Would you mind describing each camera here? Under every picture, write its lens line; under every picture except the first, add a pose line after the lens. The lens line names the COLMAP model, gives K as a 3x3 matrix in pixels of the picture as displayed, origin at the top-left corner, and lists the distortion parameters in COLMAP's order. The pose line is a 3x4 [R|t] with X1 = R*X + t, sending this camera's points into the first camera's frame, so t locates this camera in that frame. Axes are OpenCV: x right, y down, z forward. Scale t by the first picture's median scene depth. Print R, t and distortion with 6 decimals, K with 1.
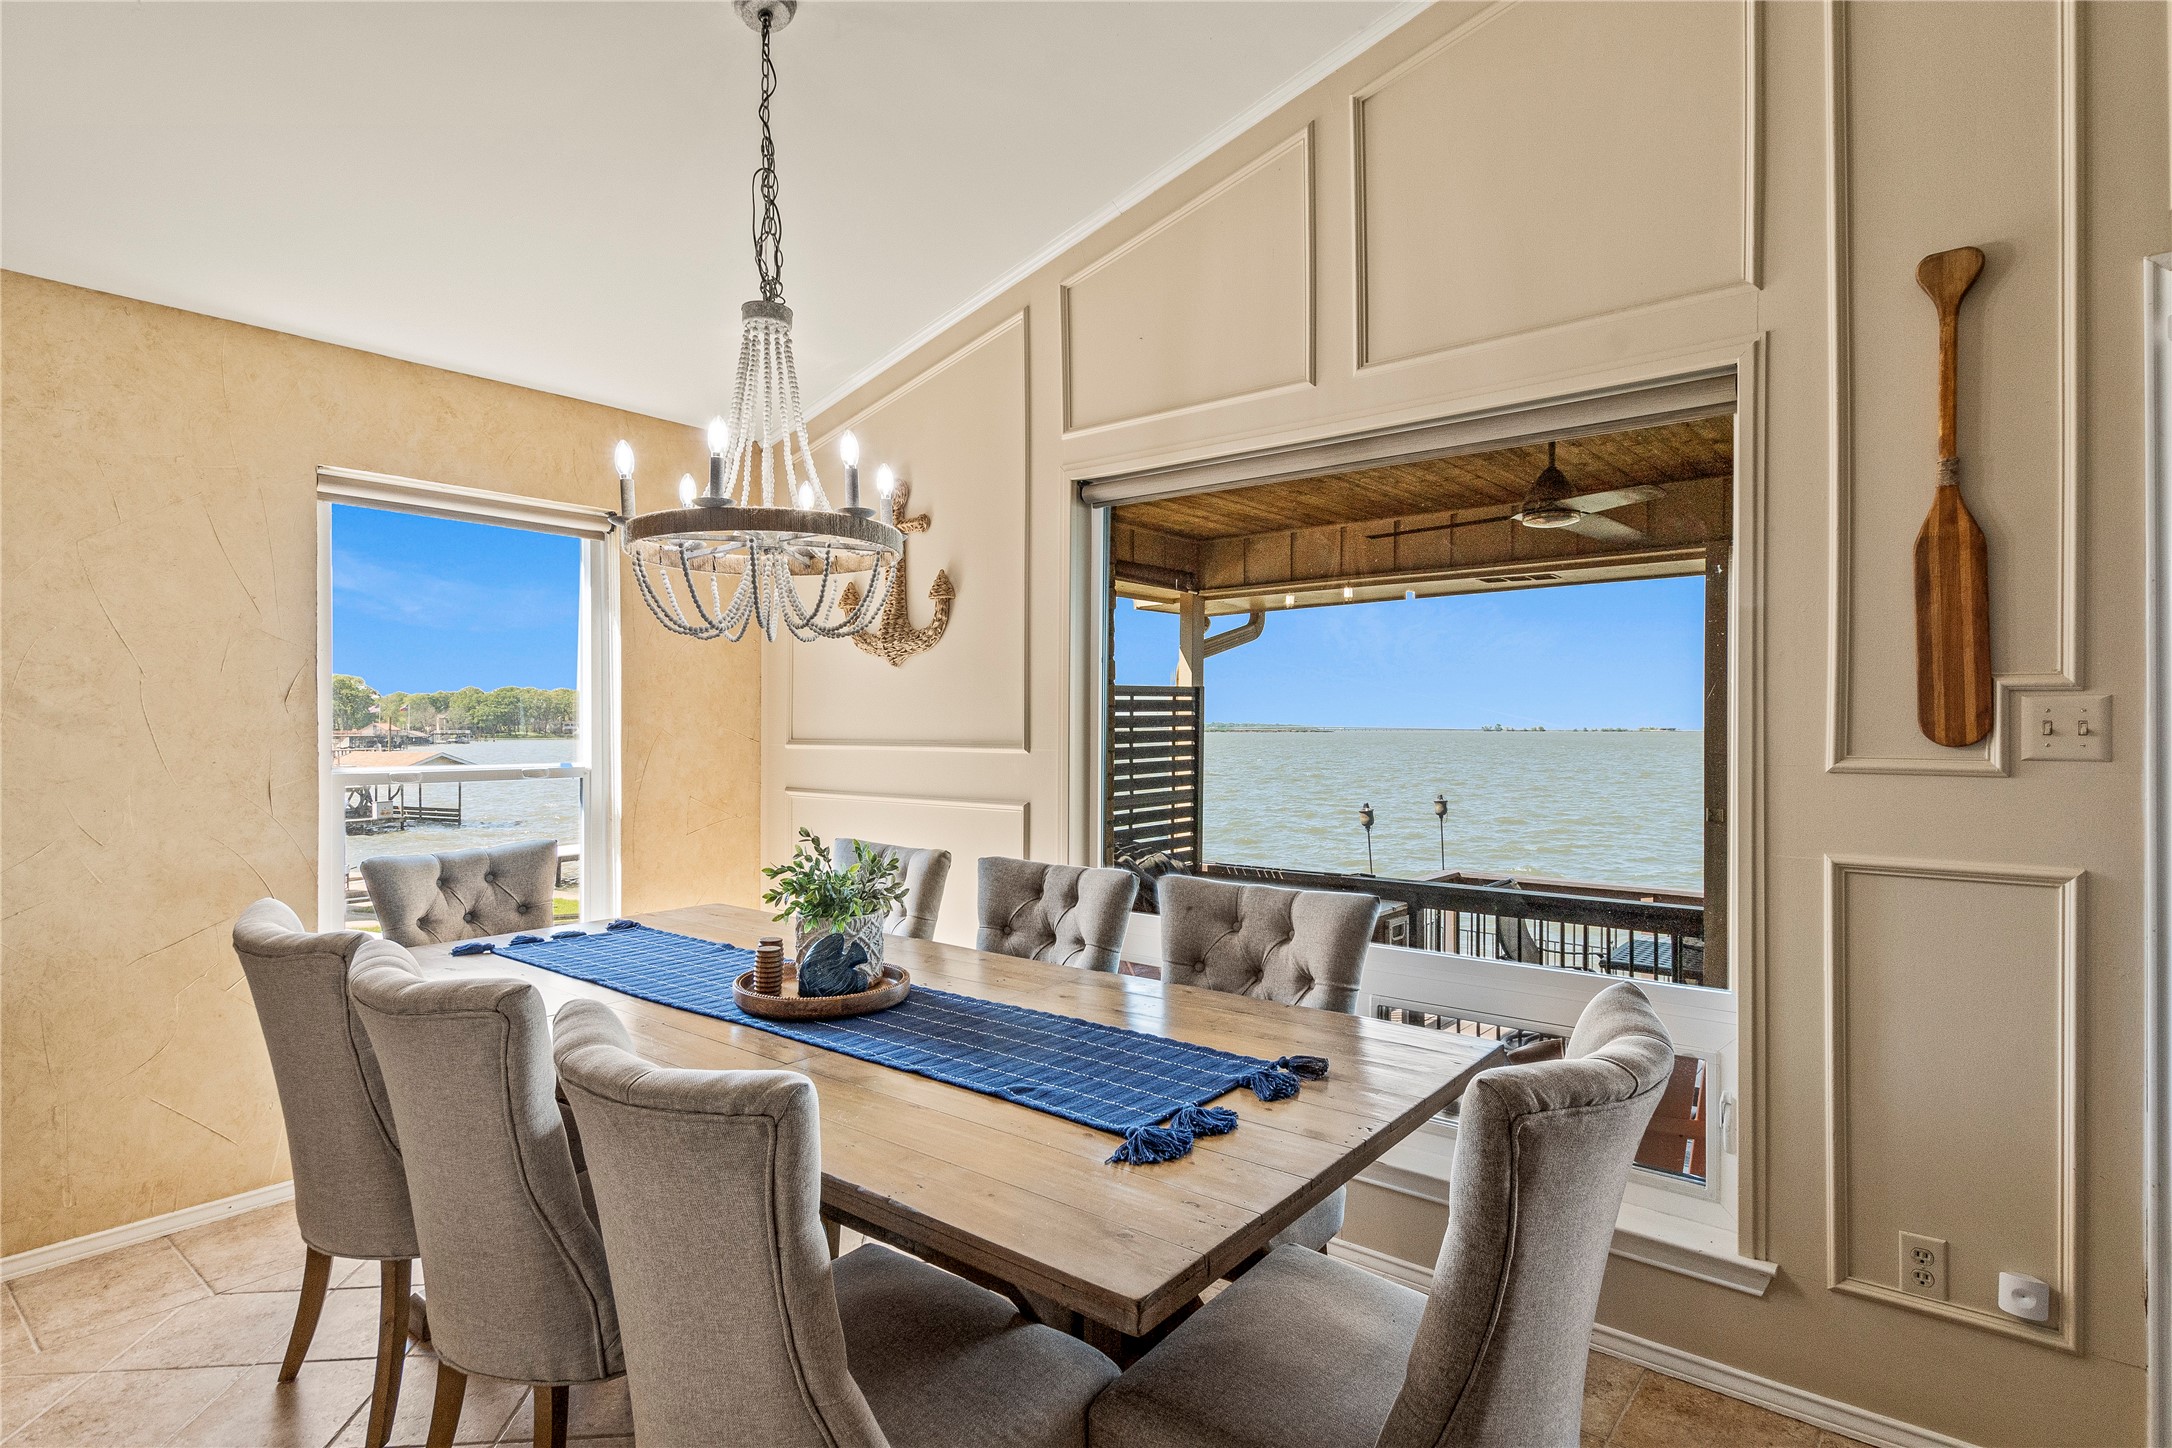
lens RADIAL K [[1140.2, 0, 1046.3], [0, 1140.2, 724.2], [0, 0, 1]] dist [0.002349, -0.000277]
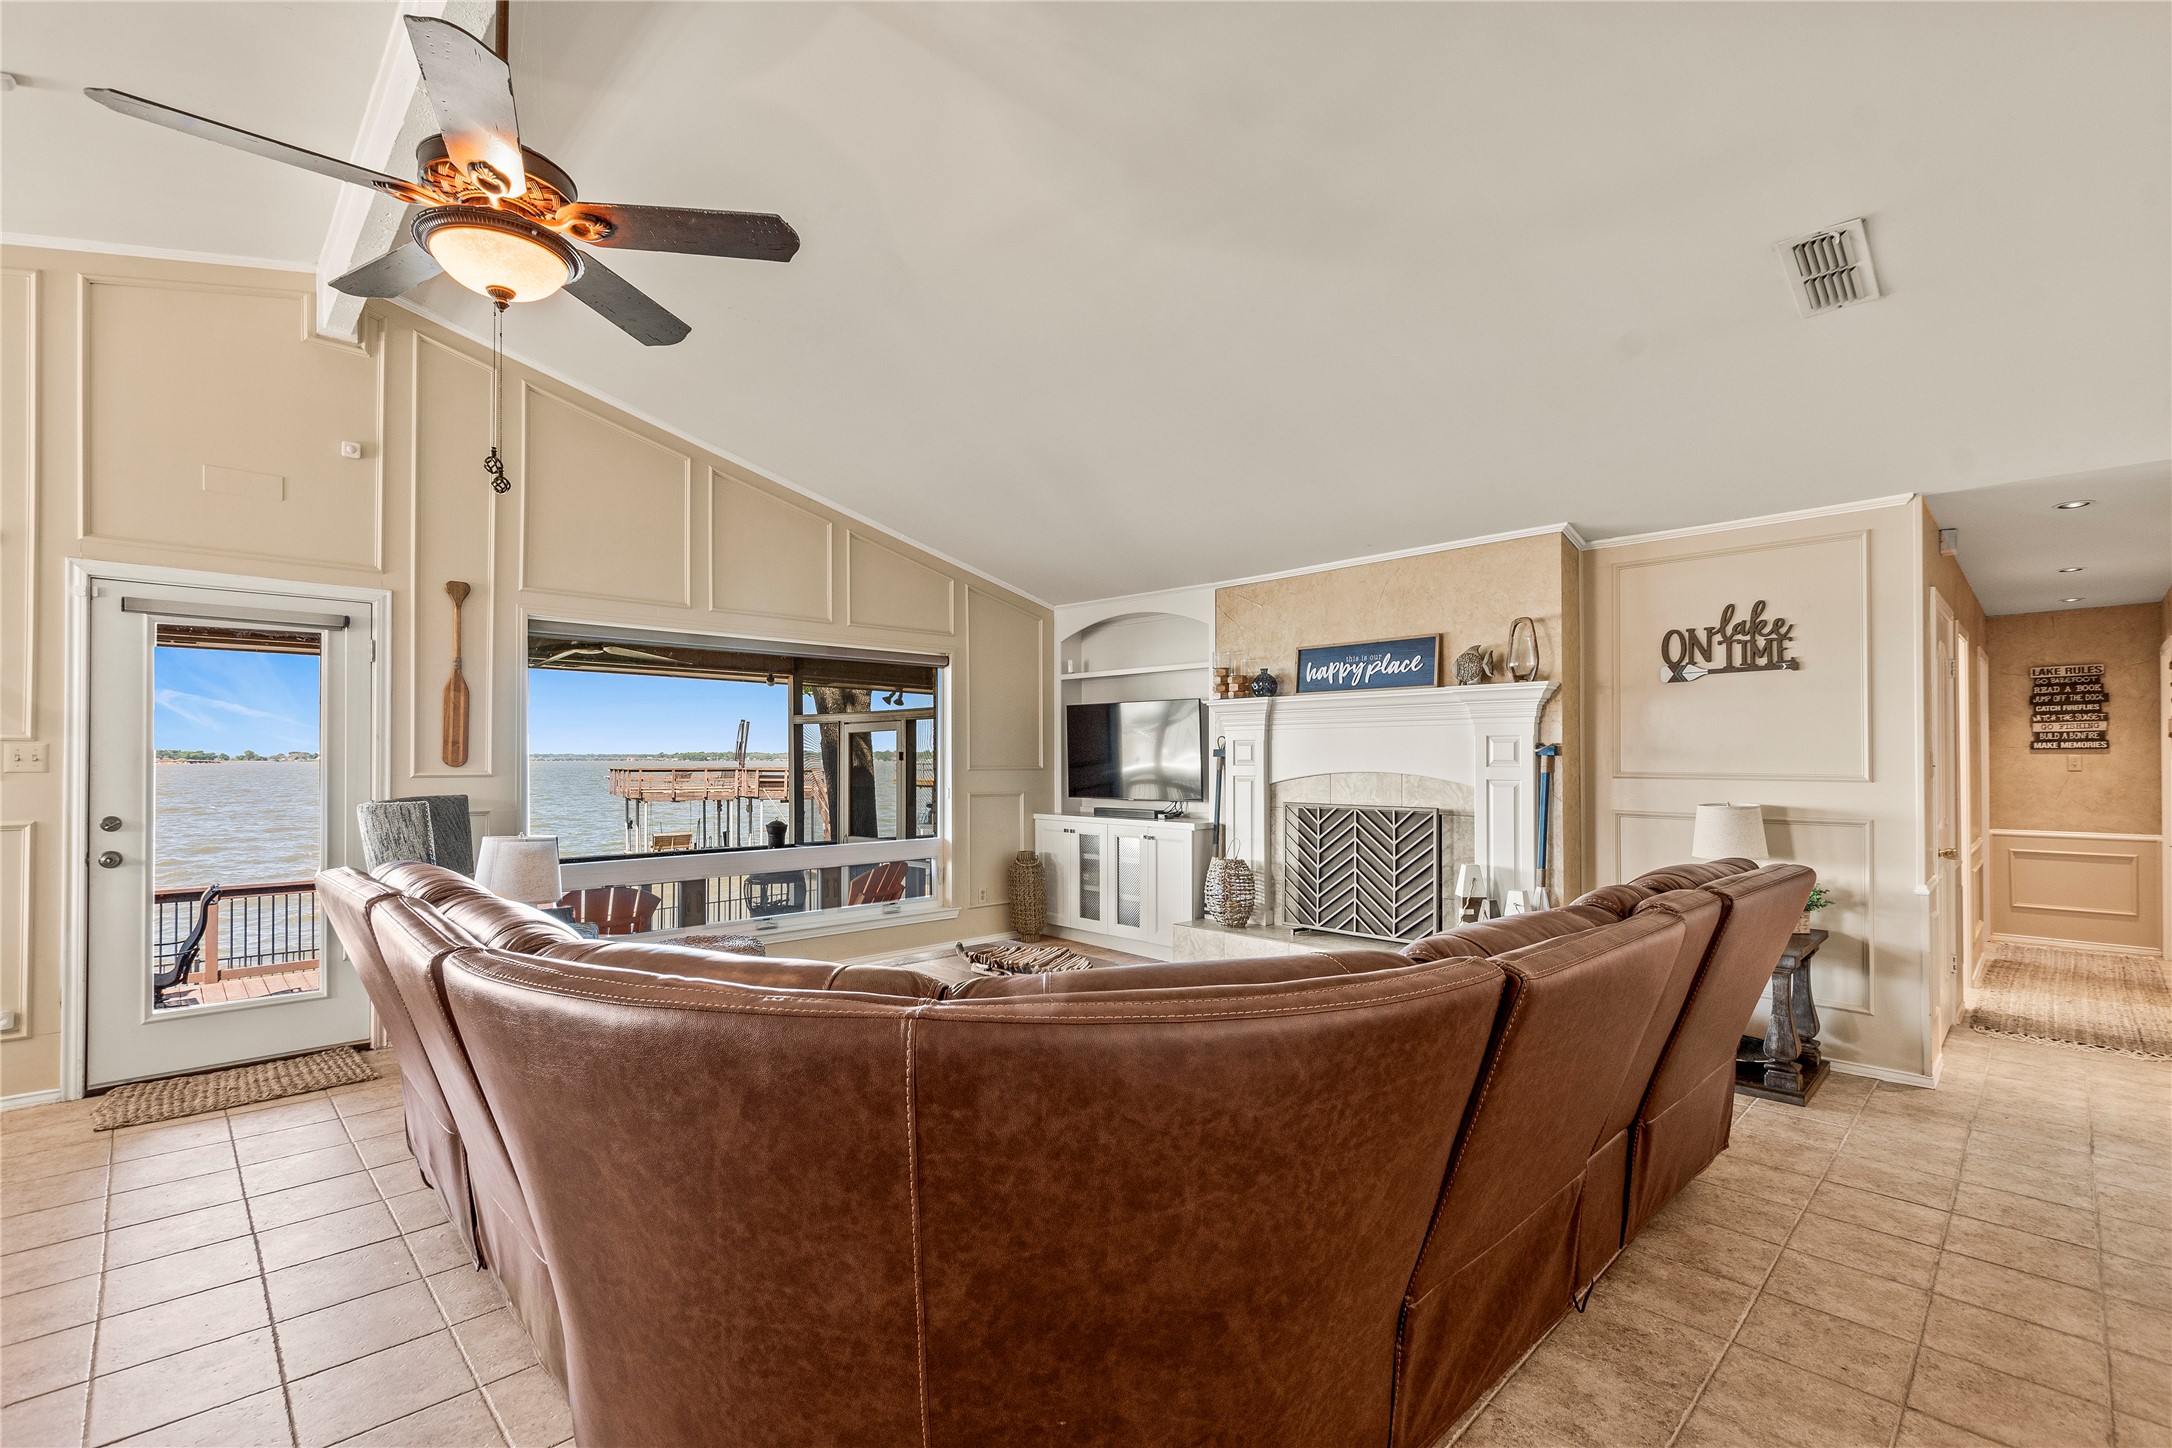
lens RADIAL K [[955.5, 0, 1077.5], [0, 955.5, 751.1], [0, 0, 1]] dist [0.002481, -0.000871]
pose [[0.070641, 0.010276, 0.997449, -0.576924], [-0.002285, 0.999946, -0.010140, 0.002871], [-0.997499, -0.001563, 0.070661, -0.823359]]
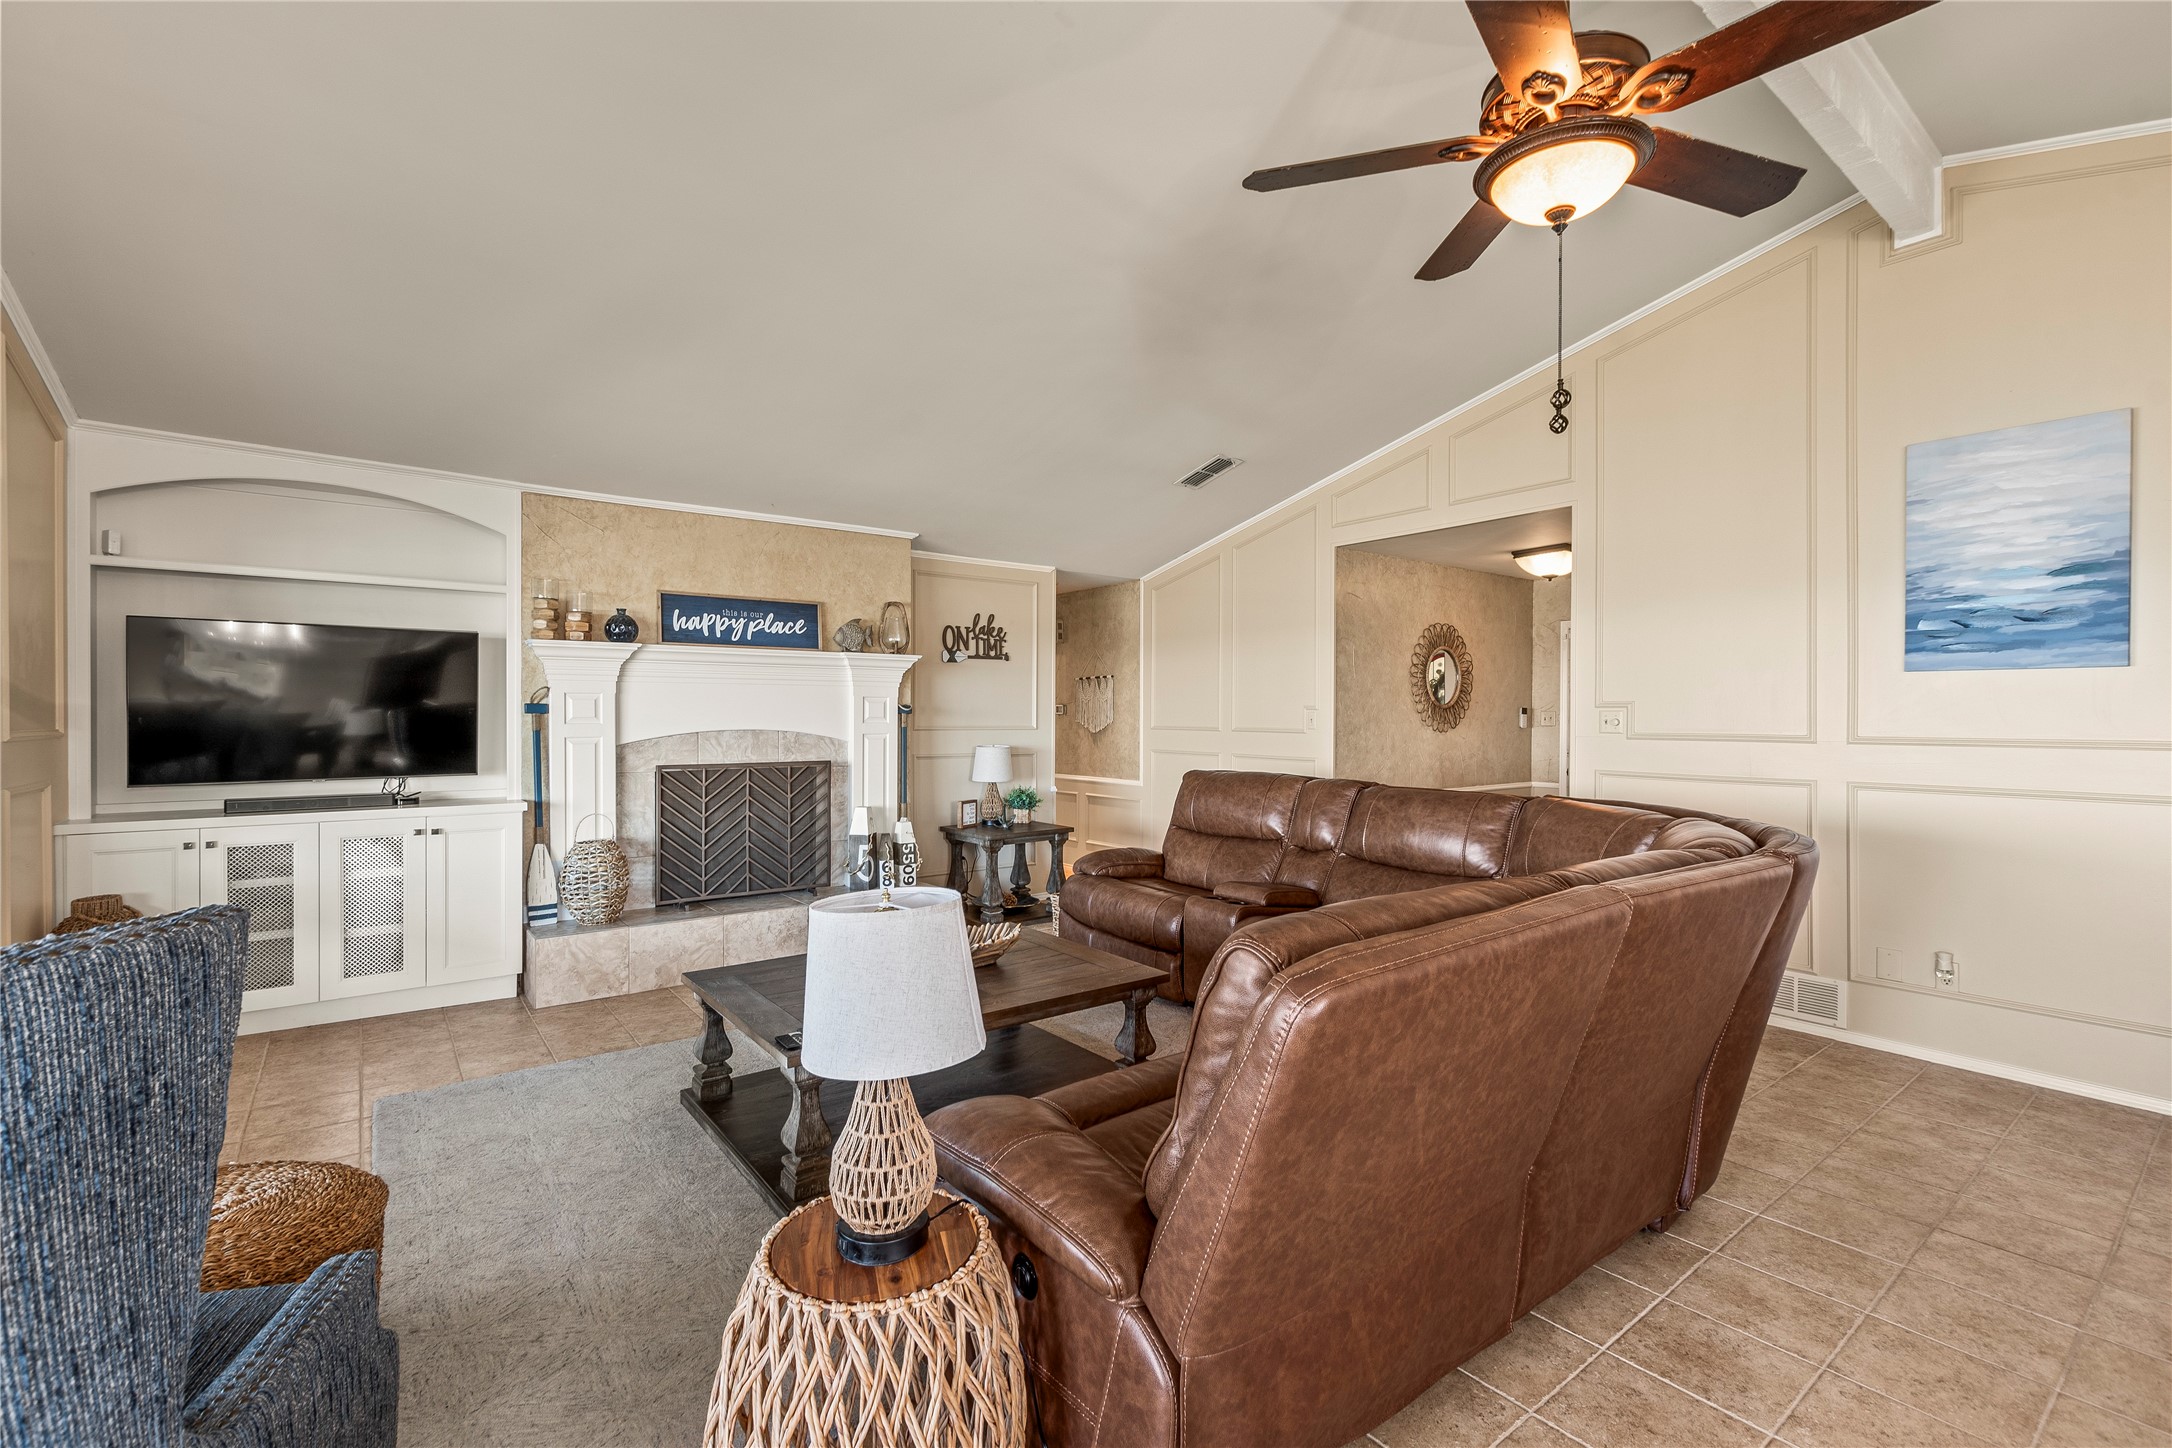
lens RADIAL K [[955.5, 0, 1083.0], [0, 955.5, 720.5], [0, 0, 1]] dist [0.002481, -0.000871]
pose [[-0.984610, -0.001501, 0.174761, 0.403703], [-0.000766, 0.999991, 0.004272, -0.002500], [-0.174766, 0.004072, -0.984602, 0.512526]]
